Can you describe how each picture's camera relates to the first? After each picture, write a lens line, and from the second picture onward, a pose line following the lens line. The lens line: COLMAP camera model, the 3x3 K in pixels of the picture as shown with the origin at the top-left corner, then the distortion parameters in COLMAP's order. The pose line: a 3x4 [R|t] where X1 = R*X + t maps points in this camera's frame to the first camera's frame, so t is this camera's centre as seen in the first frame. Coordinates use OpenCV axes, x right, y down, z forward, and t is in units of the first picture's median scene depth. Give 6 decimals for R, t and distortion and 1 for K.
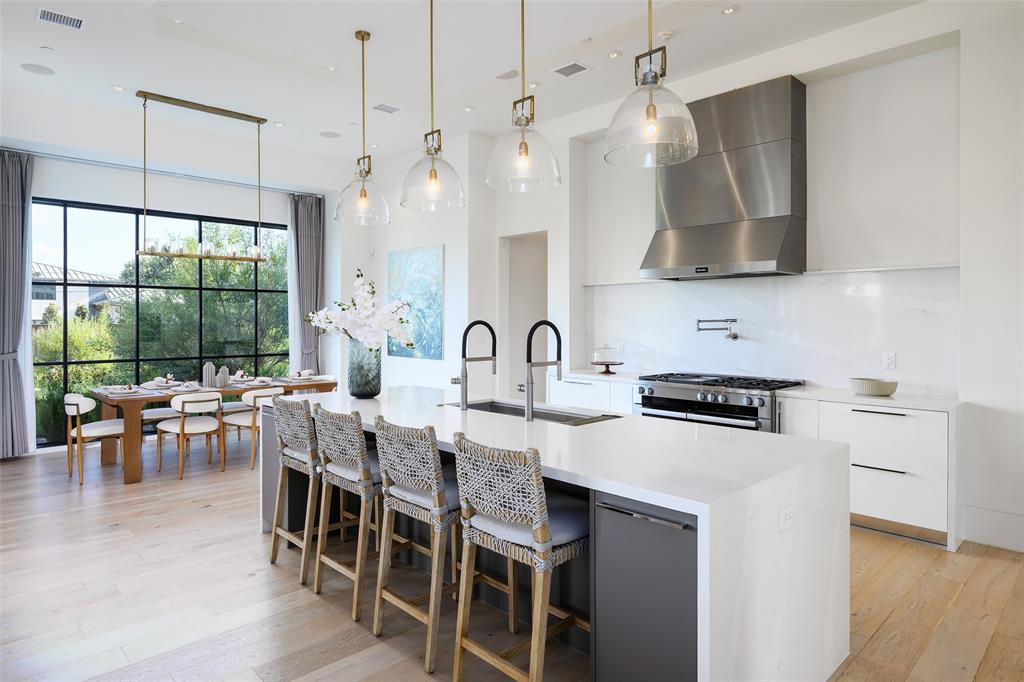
lens RADIAL K [[608.8, 0, 489.4], [0, 608.8, 320.4], [0, 0, 1]] dist [0.000346, -0.000089]
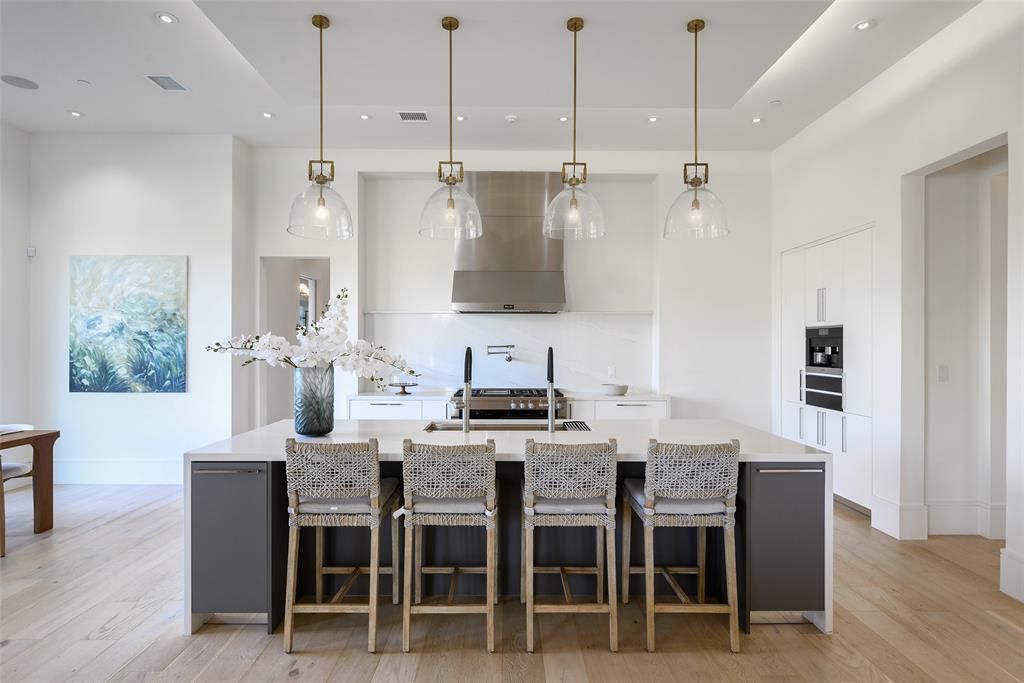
lens RADIAL K [[548.1, 0, 512.7], [0, 548.1, 344.7], [0, 0, 1]] dist [-0.001910, -0.000411]
pose [[0.672553, 0.001533, 0.740047, -0.457463], [-0.001284, 0.999999, -0.000905, -0.002009], [-0.740048, -0.000342, 0.672554, 0.202574]]
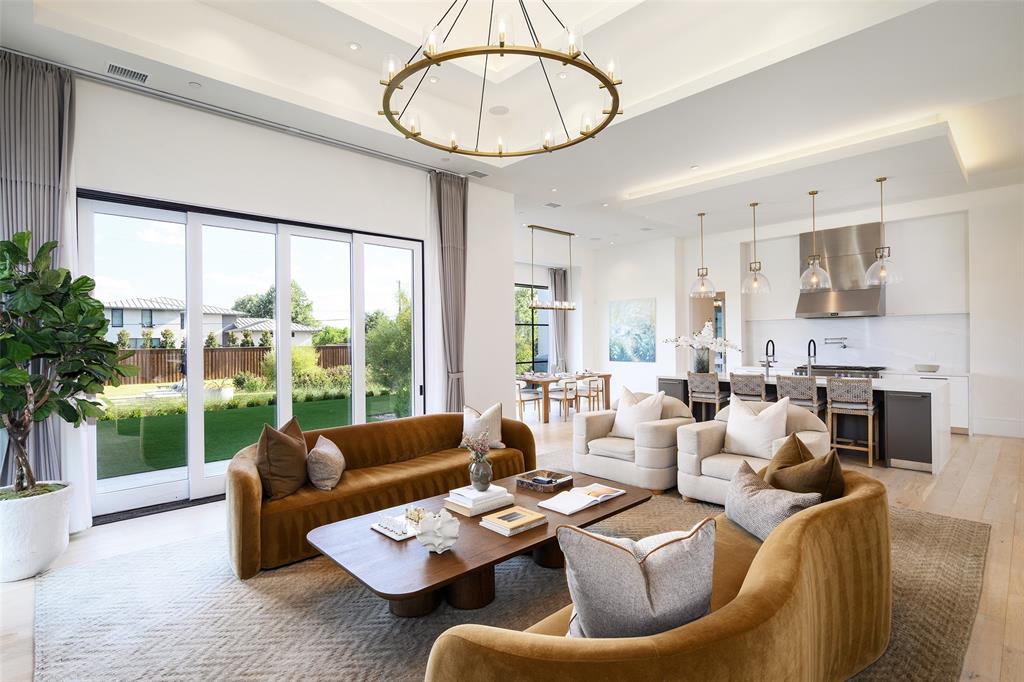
lens RADIAL K [[500.3, 0, 499.3], [0, 500.3, 340.0], [0, 0, 1]] dist [0.001098, 0.000352]
pose [[0.999924, -0.012231, -0.001740, -0.728478], [0.012228, 0.999924, -0.001712, -0.005820], [0.001761, 0.001690, 0.999997, -0.650388]]
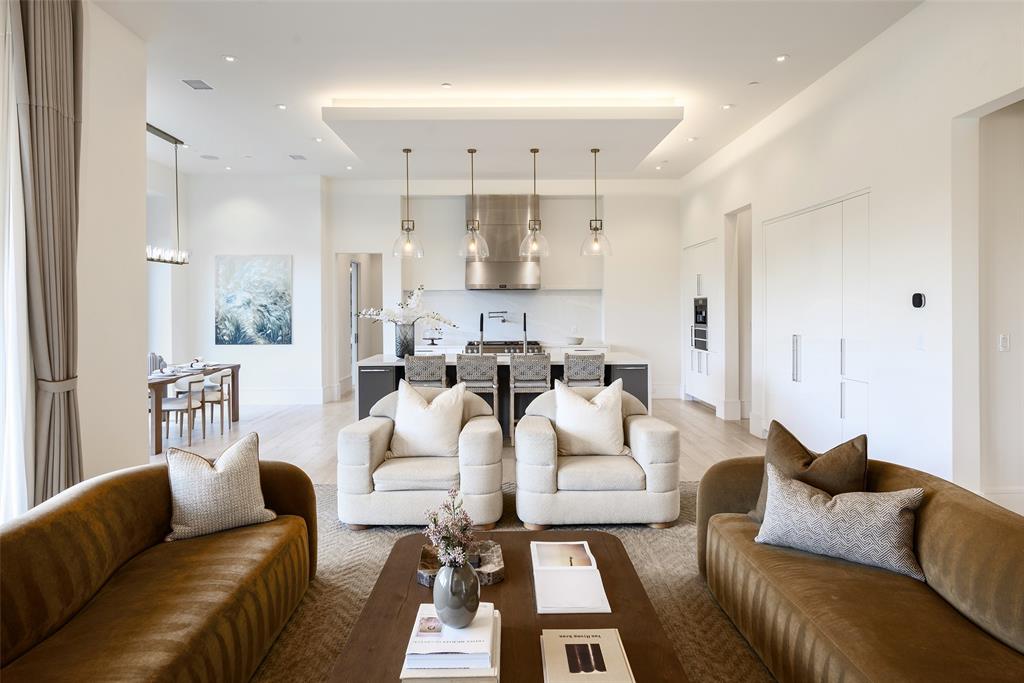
lens RADIAL K [[612.9, 0, 511.4], [0, 612.9, 311.2], [0, 0, 1]] dist [-0.000046, -0.000039]
pose [[0.669699, -0.005306, 0.742614, -0.996389], [0.006752, 0.999977, 0.001055, -0.004920], [-0.742602, 0.004308, 0.669719, -0.300210]]
